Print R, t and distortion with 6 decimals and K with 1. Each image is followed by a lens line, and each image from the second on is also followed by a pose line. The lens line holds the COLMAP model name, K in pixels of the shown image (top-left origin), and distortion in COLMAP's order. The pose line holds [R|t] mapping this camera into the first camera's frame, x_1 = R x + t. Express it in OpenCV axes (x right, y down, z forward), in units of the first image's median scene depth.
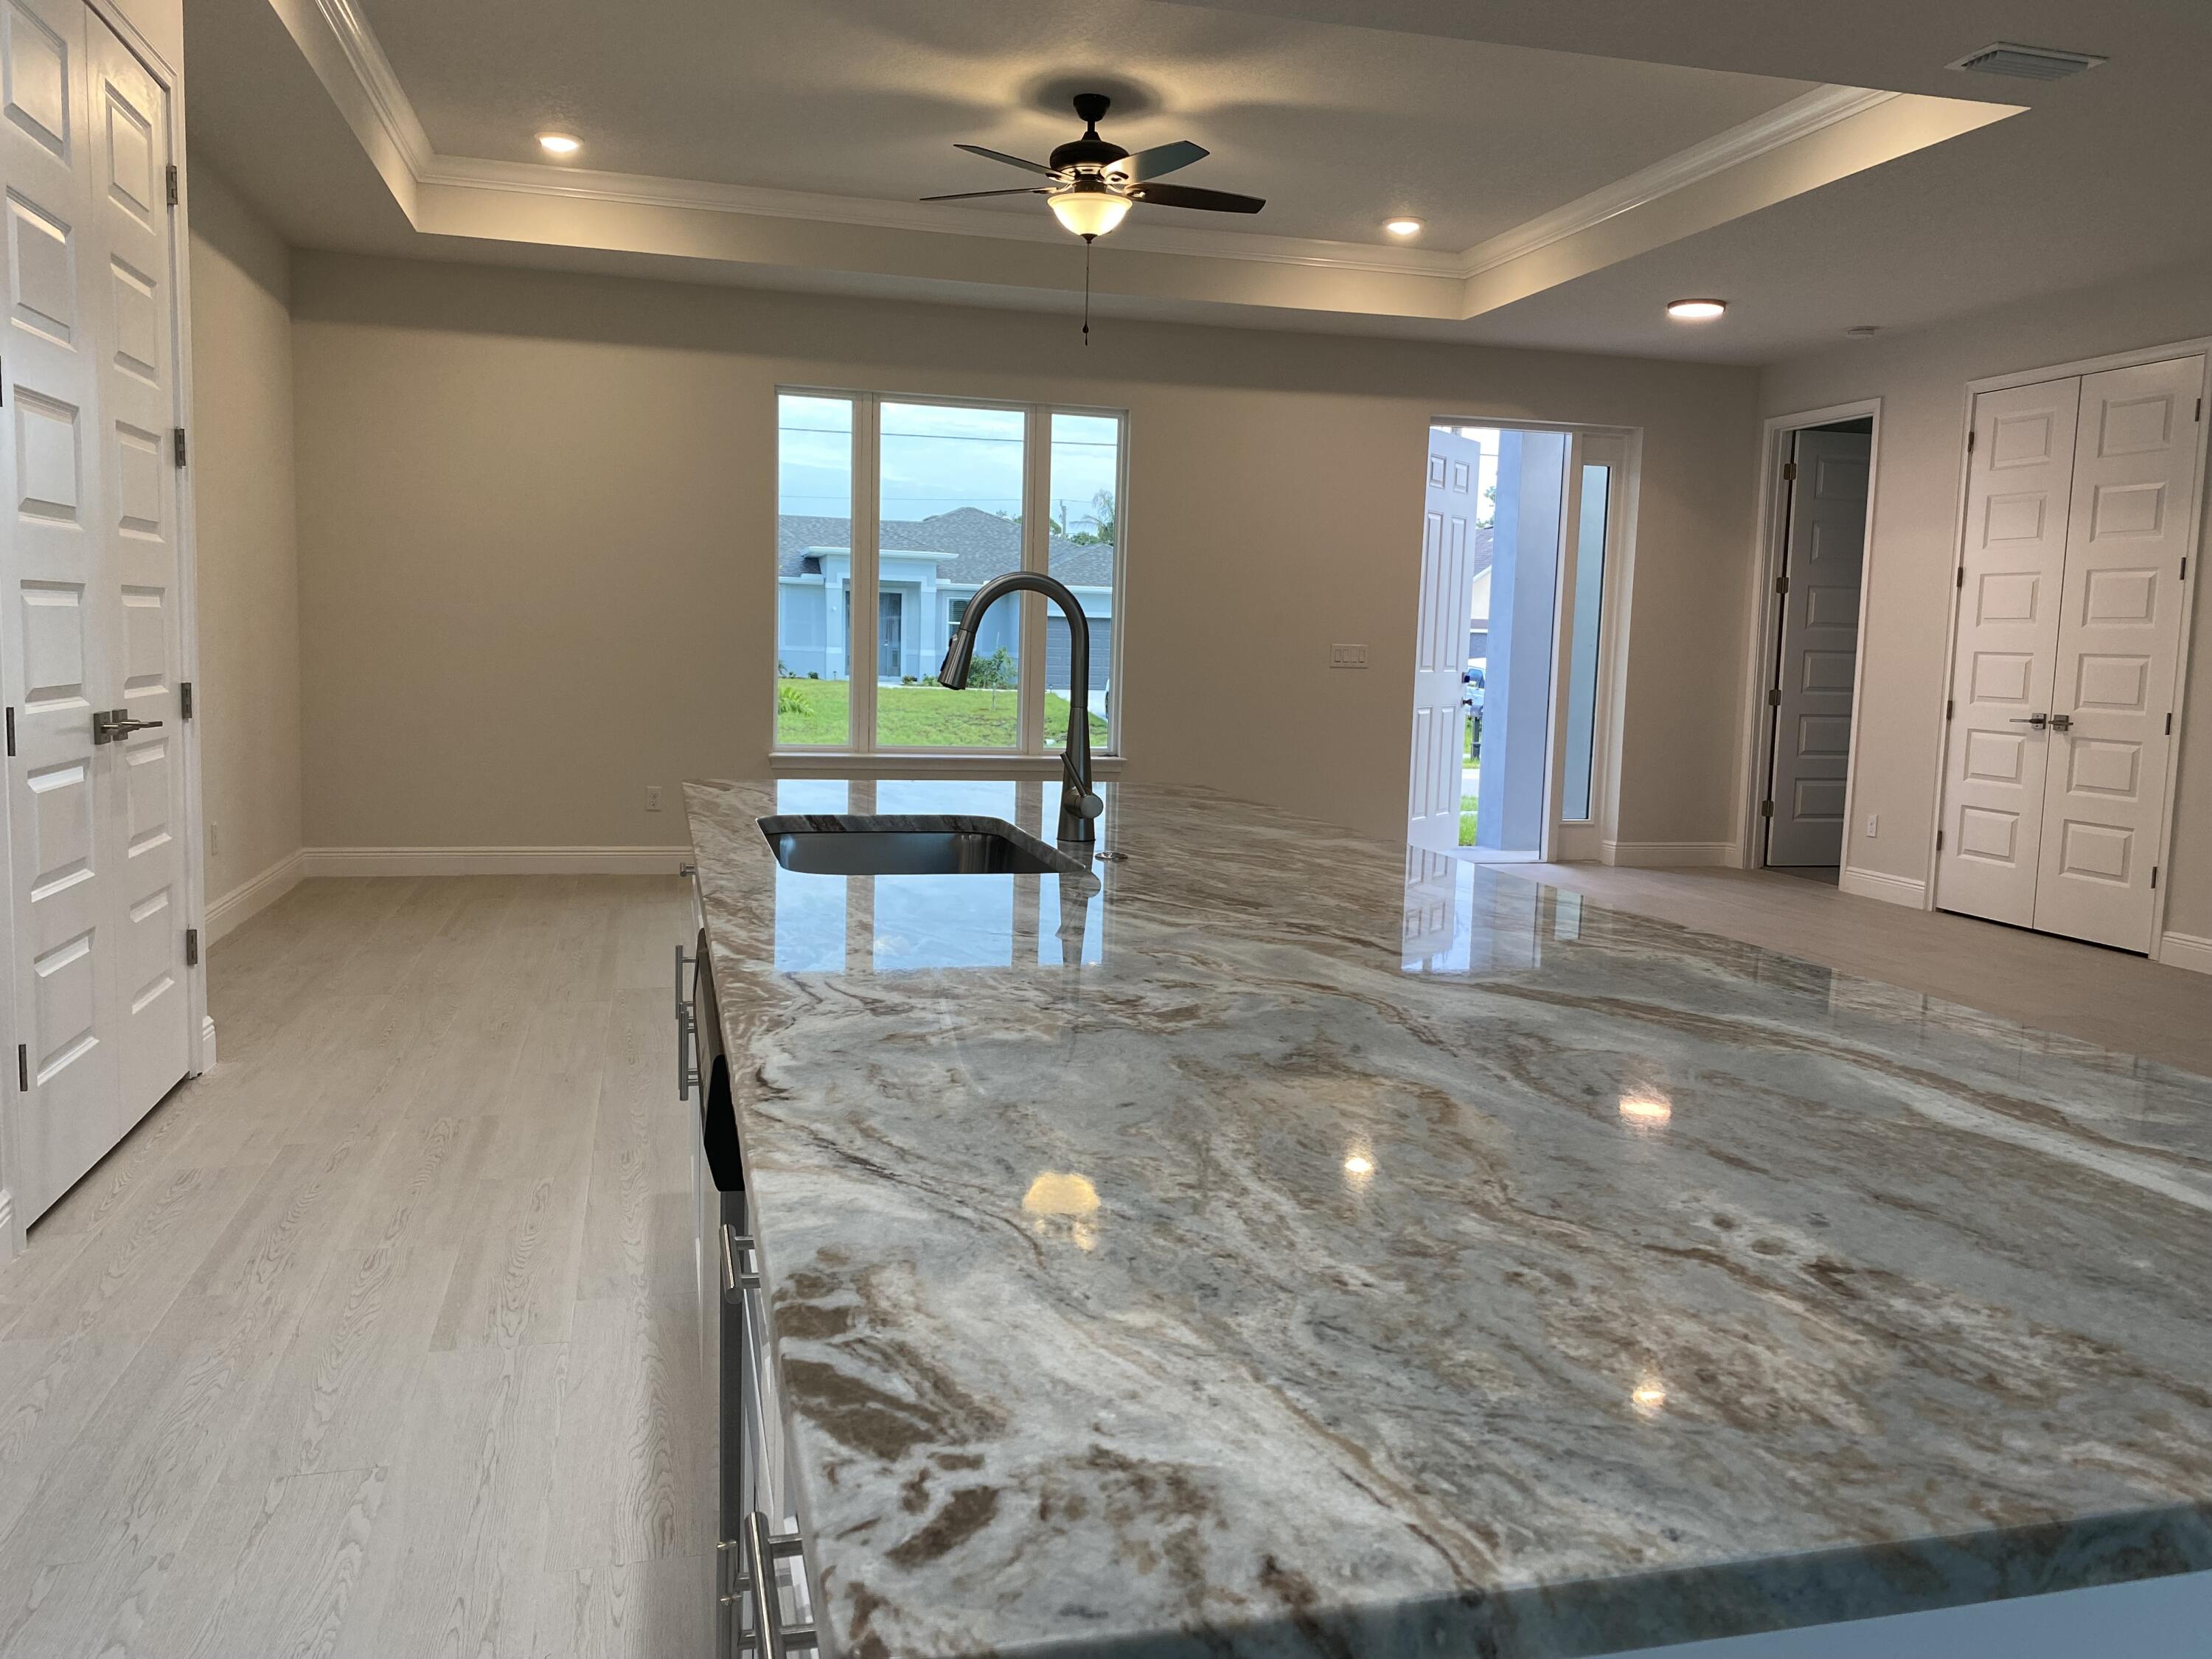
lens RADIAL K [[1695.7, 0, 1106.0], [0, 1695.7, 829.5], [0, 0, 1]] dist [0.011763, -0.004031]
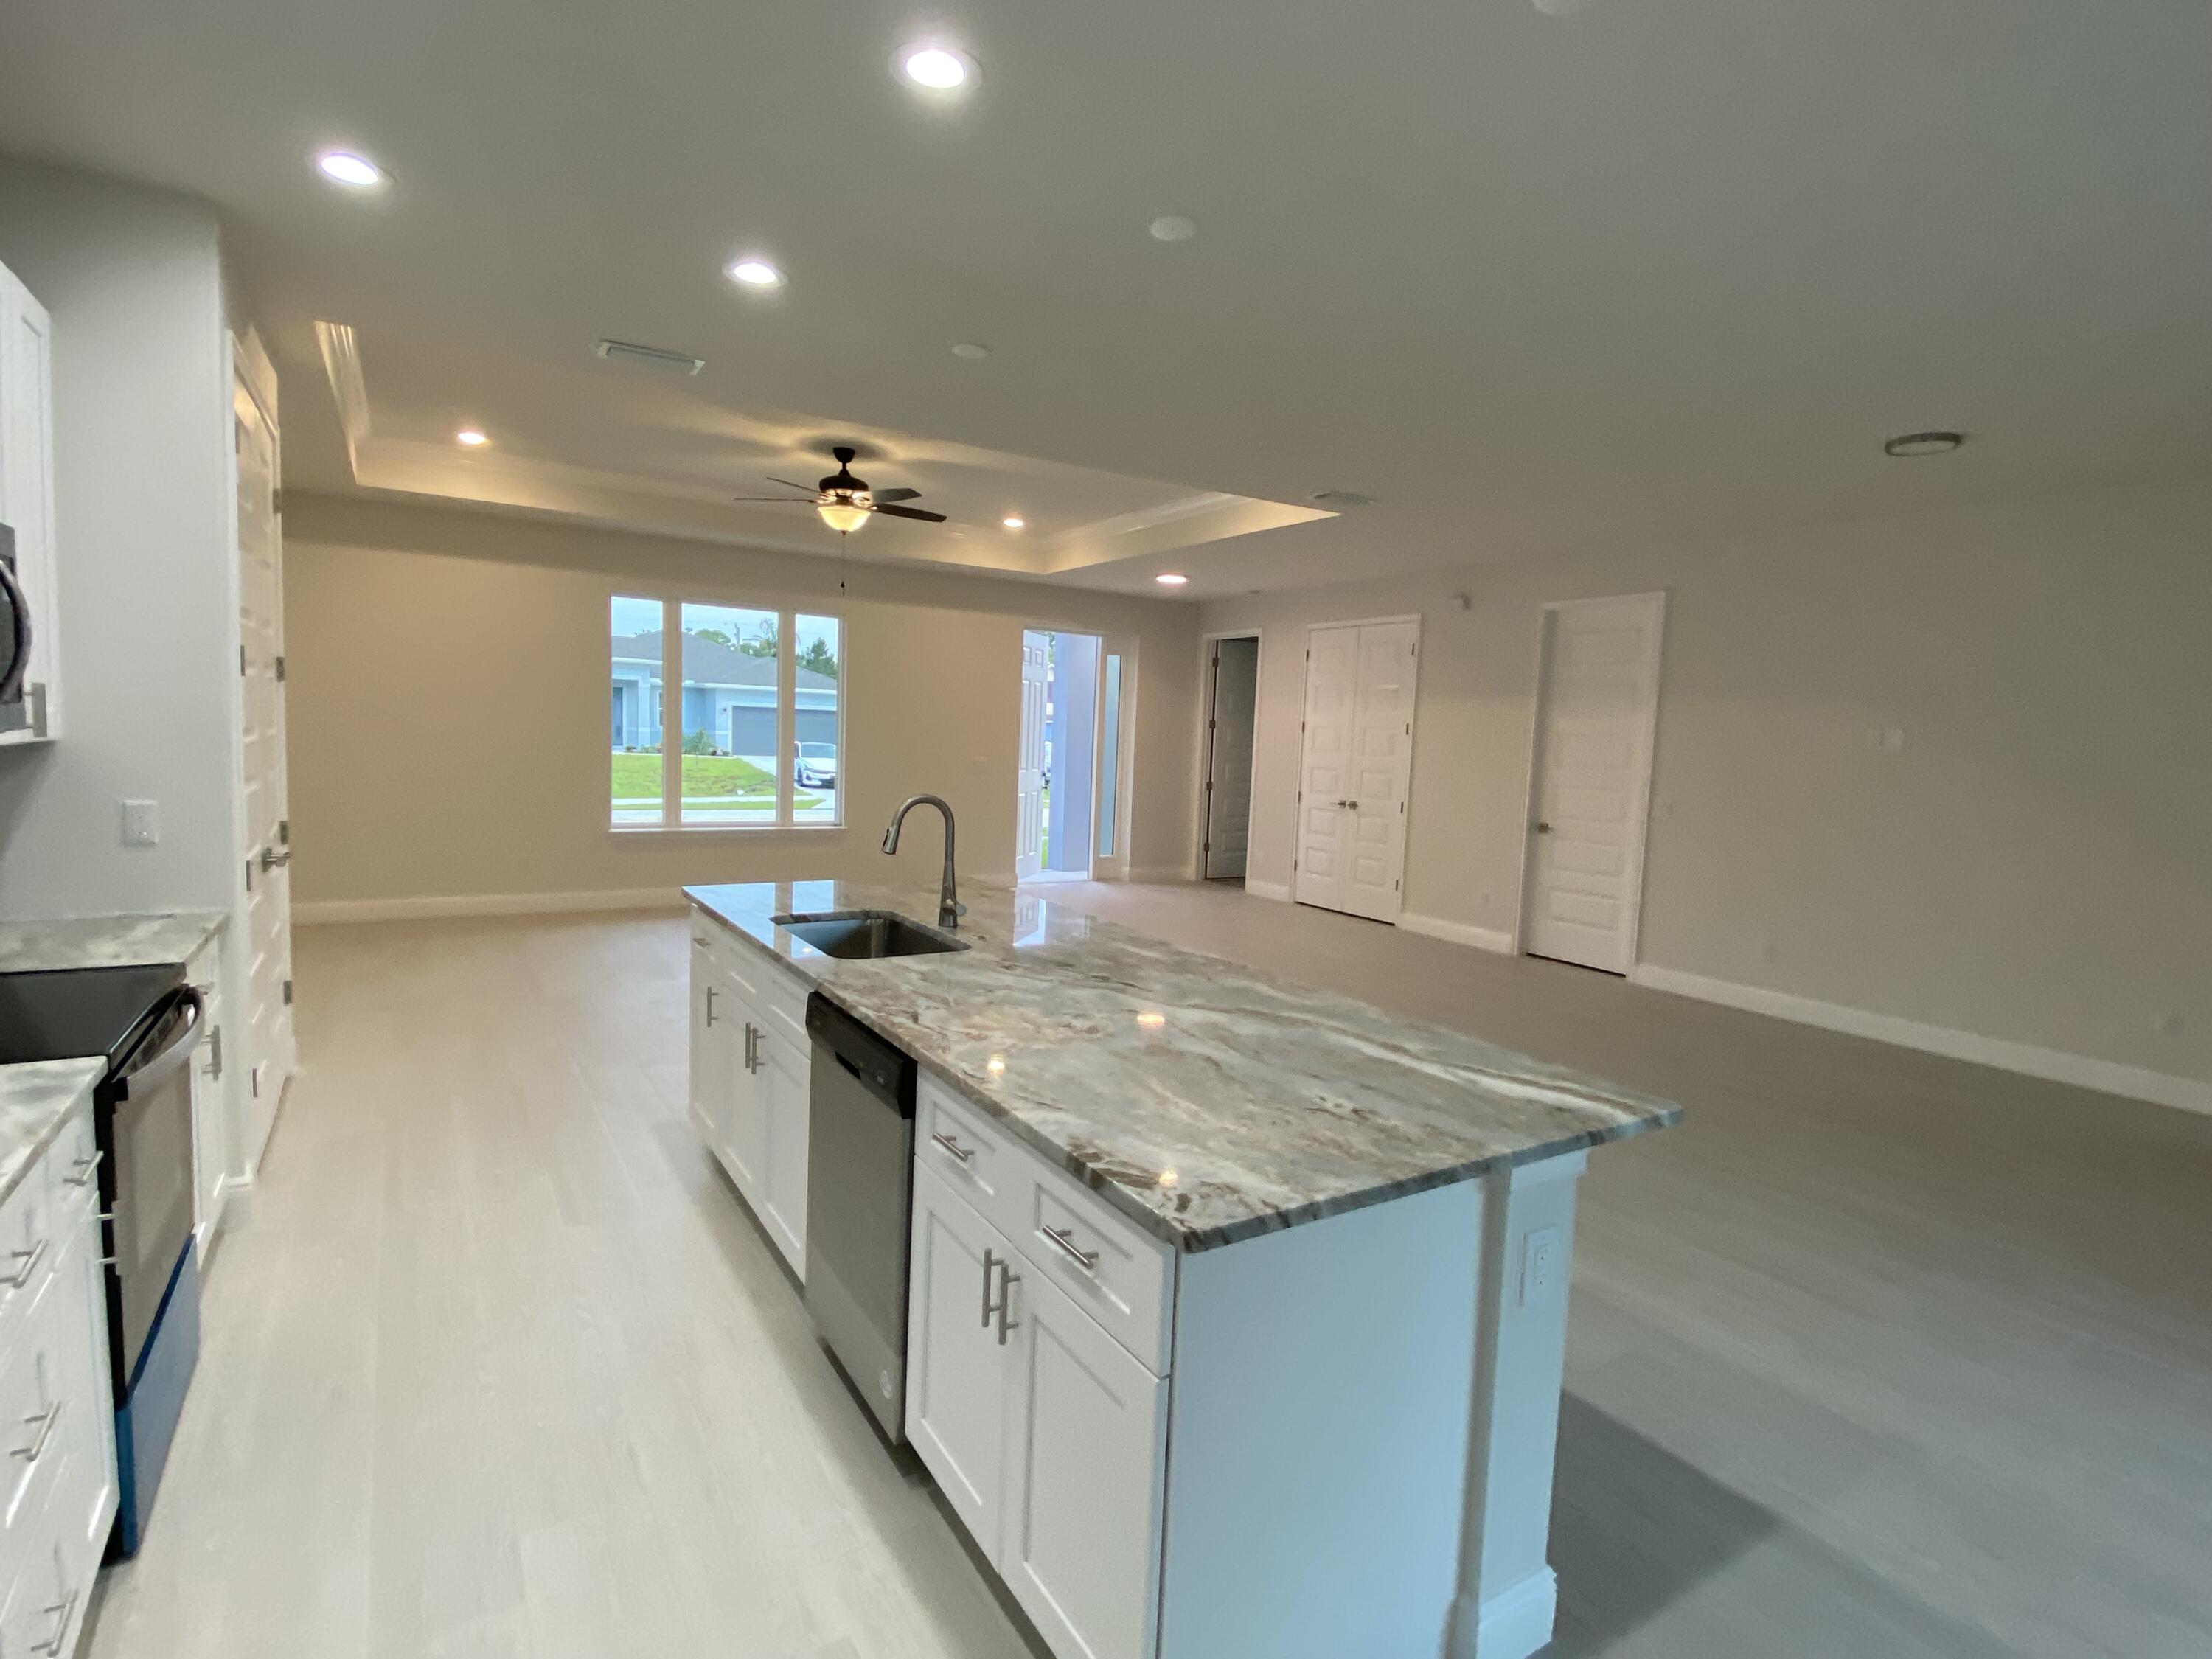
lens RADIAL K [[1110.1, 0, 1106.0], [0, 1110.1, 829.5], [0, 0, 1]] dist [0.037741, -0.000059]
pose [[0.953095, -0.017301, 0.302175, -0.164944], [0.019011, 0.999816, -0.002720, -0.070356], [-0.302072, 0.008337, 0.953249, -0.221941]]
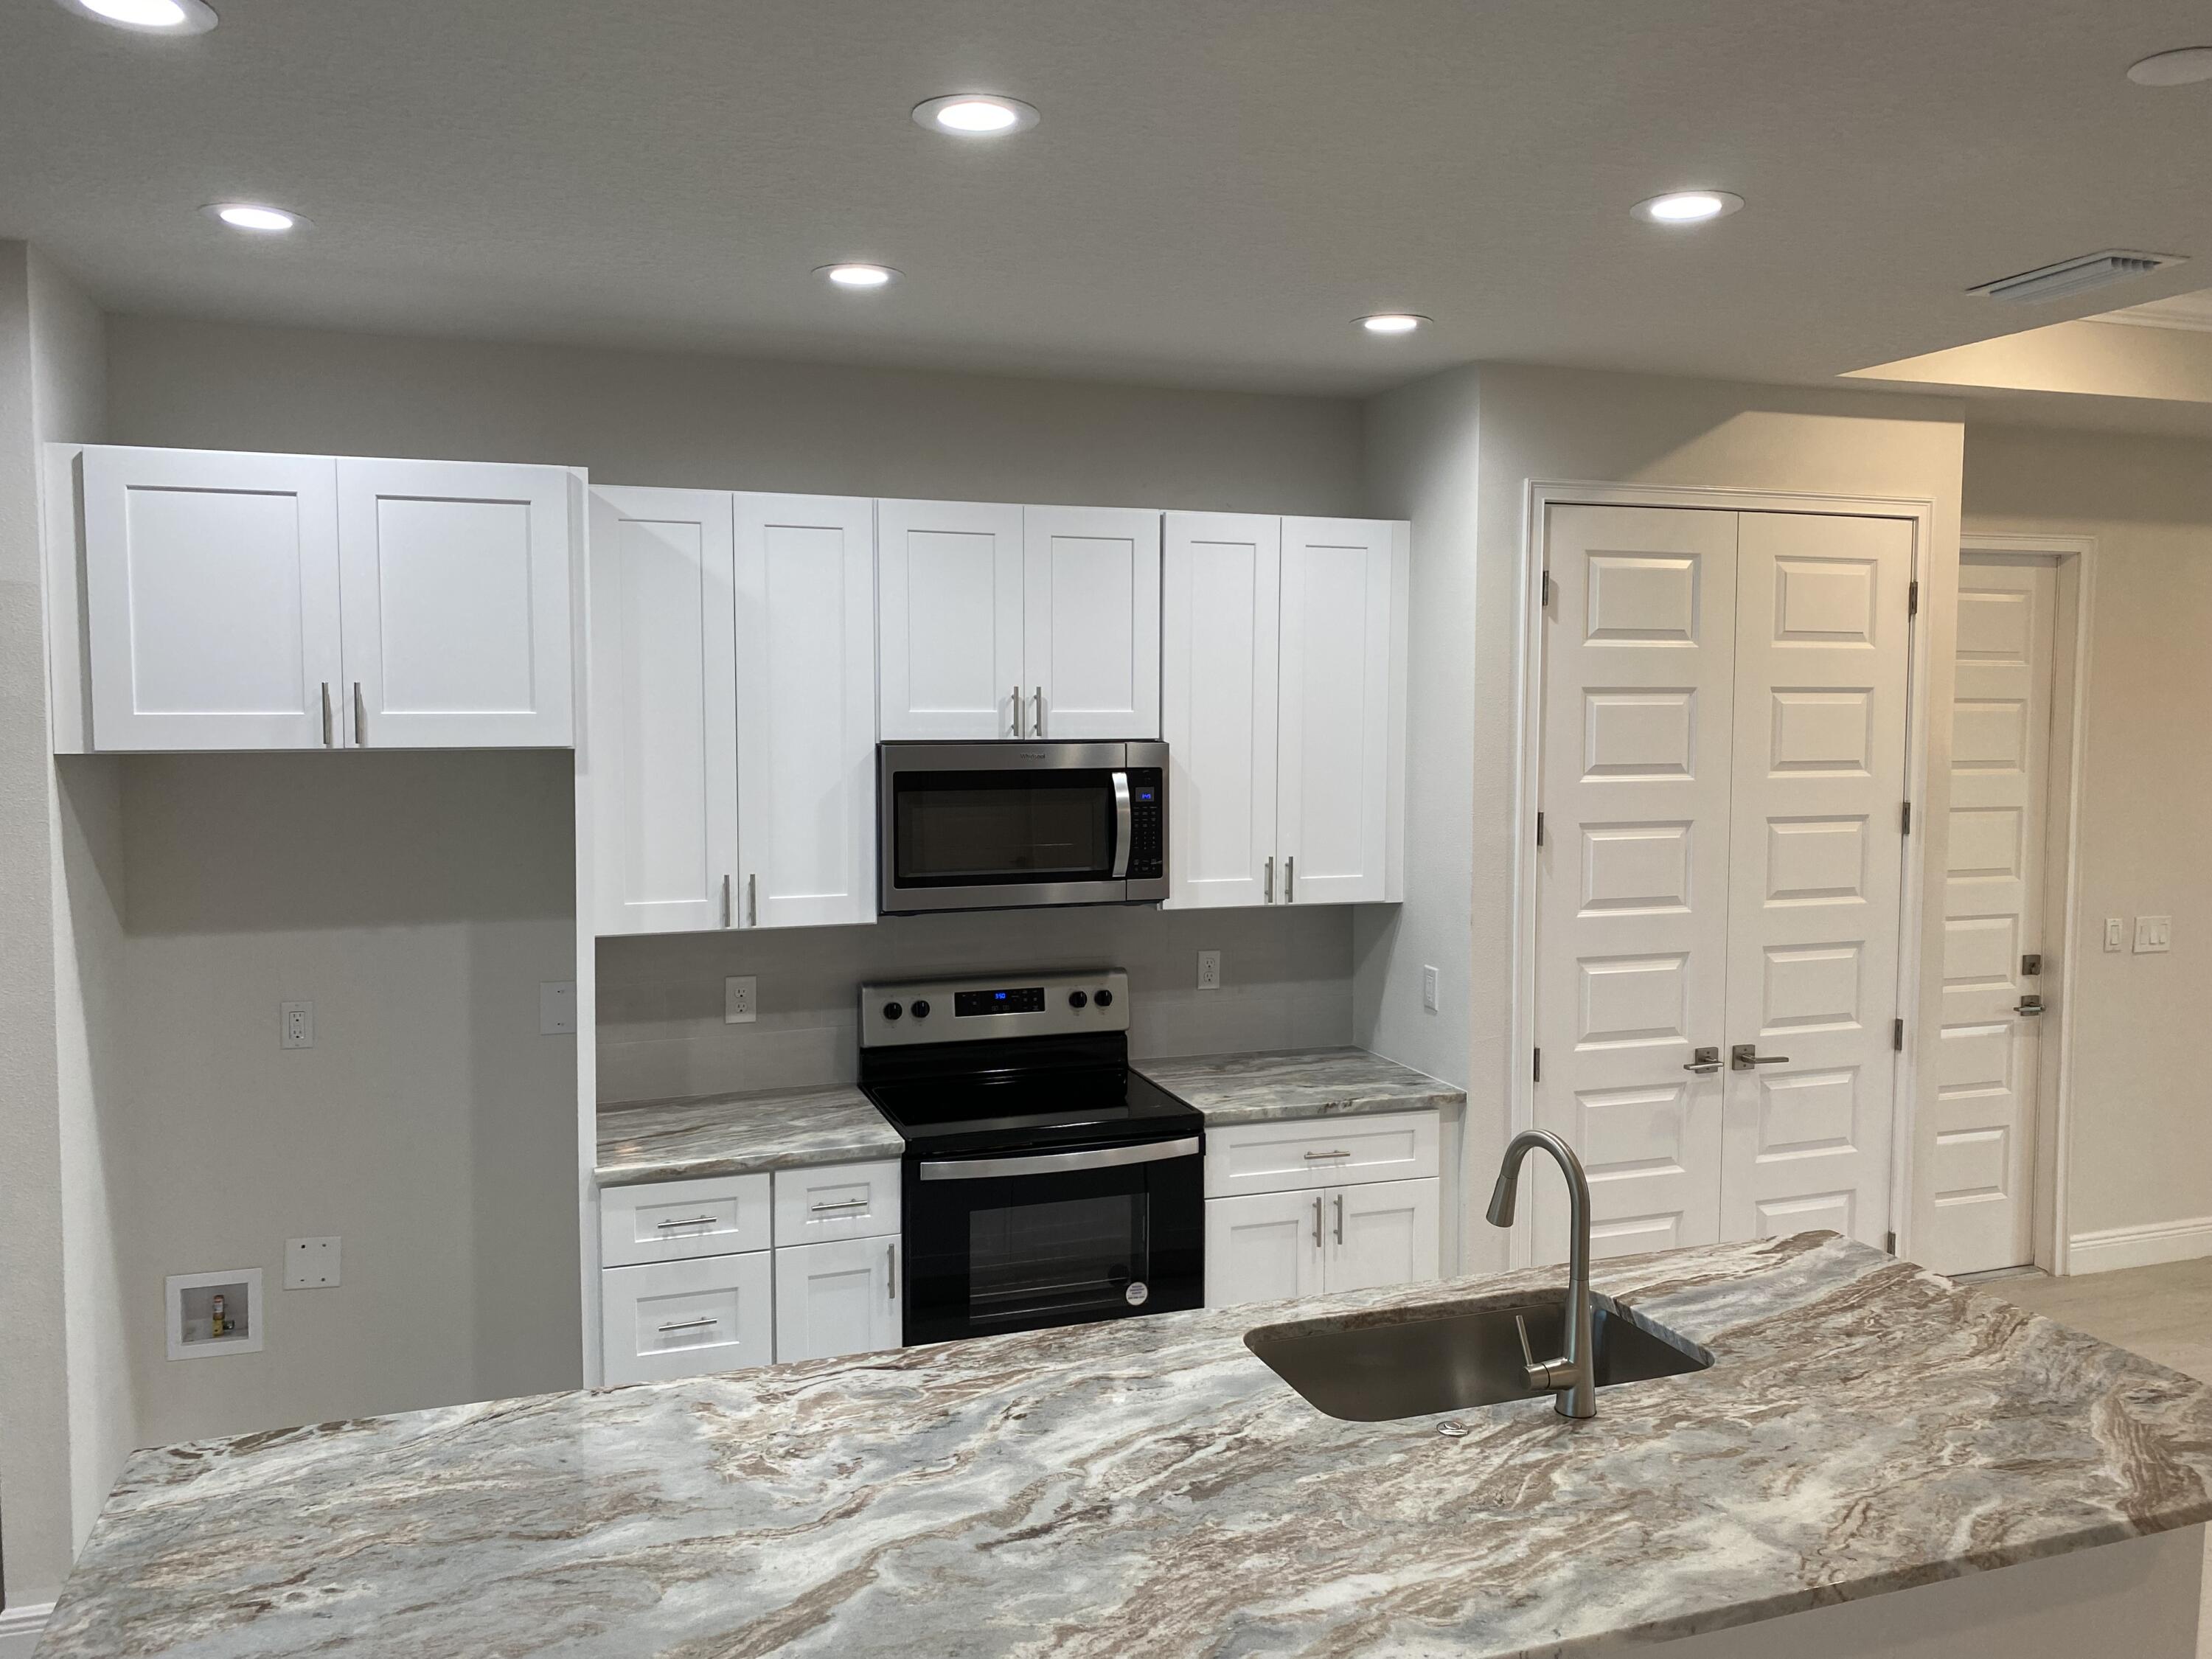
lens RADIAL K [[1705.9, 0, 1106.0], [0, 1705.9, 829.5], [0, 0, 1]] dist [0.000344, -0.002405]
pose [[0.083157, 0.048315, -0.995365, 0.656719], [-0.113017, 0.992837, 0.038751, -0.236855], [0.990107, 0.109271, 0.088022, 0.432381]]
